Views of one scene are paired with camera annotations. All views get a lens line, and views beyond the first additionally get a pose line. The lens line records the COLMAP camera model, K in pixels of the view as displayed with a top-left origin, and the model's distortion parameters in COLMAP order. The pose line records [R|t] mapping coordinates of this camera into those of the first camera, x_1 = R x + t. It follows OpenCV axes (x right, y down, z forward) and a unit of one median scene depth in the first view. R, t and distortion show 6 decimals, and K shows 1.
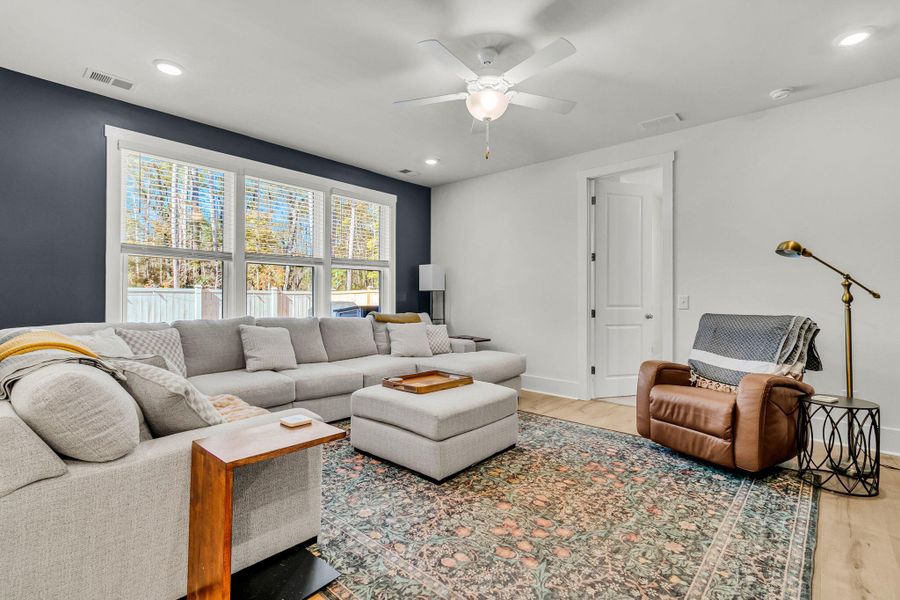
lens RADIAL K [[424.1, 0, 453.6], [0, 424.1, 292.9], [0, 0, 1]] dist [0.001284, 0.000442]
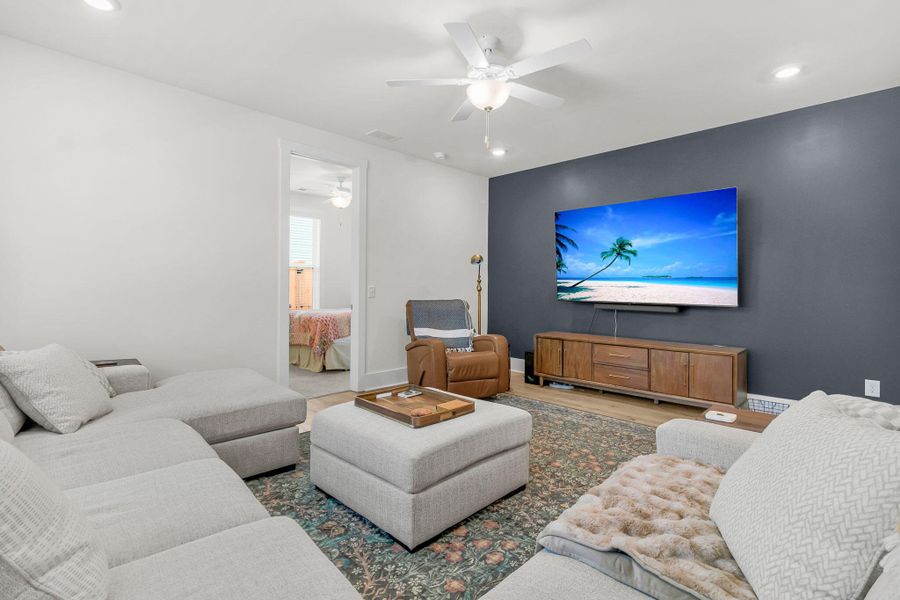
lens RADIAL K [[424.1, 0, 456.6], [0, 424.1, 283.5], [0, 0, 1]] dist [0.001284, 0.000442]
pose [[0.049398, 0.004305, 0.998770, -0.997392], [-0.020746, 0.999779, -0.003283, -0.001452], [-0.998564, -0.020558, 0.049476, 1.117140]]
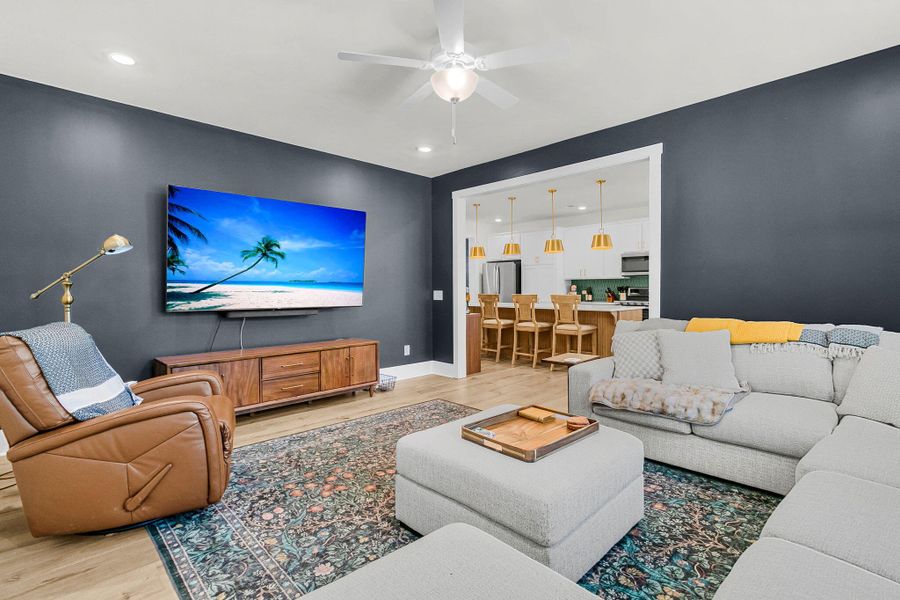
lens RADIAL K [[424.1, 0, 447.9], [0, 424.1, 295.4], [0, 0, 1]] dist [0.001284, 0.000442]
pose [[-0.996464, -0.001331, 0.084011, 0.017511], [-0.000752, 0.999976, 0.006927, -0.004302], [-0.084018, 0.006839, -0.996441, 2.079142]]
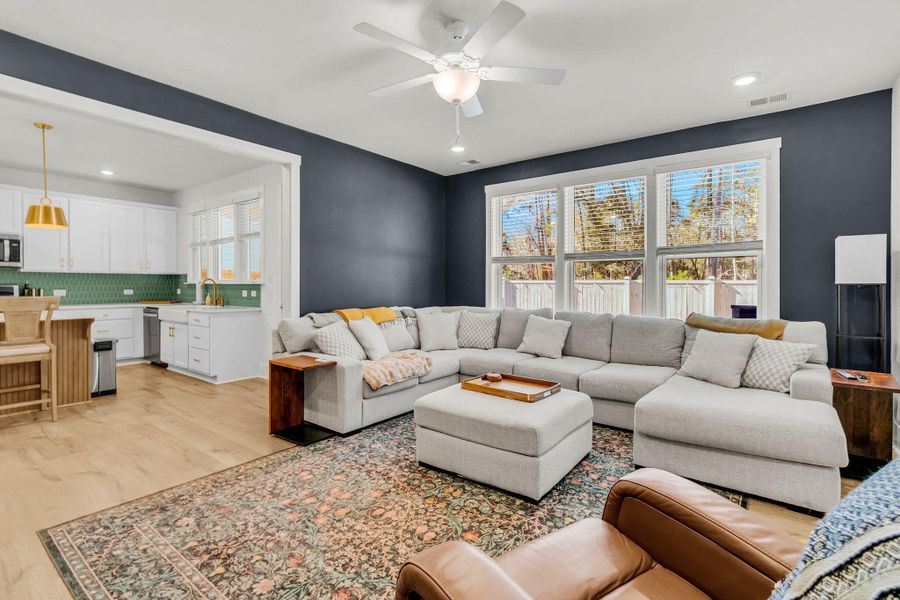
lens RADIAL K [[424.1, 0, 449.2], [0, 424.1, 291.2], [0, 0, 1]] dist [0.001284, 0.000442]
pose [[0.063354, 0.010459, -0.997936, 1.074687], [0.008917, 0.999899, 0.011046, -0.014346], [0.997951, -0.009598, 0.063254, 1.013207]]
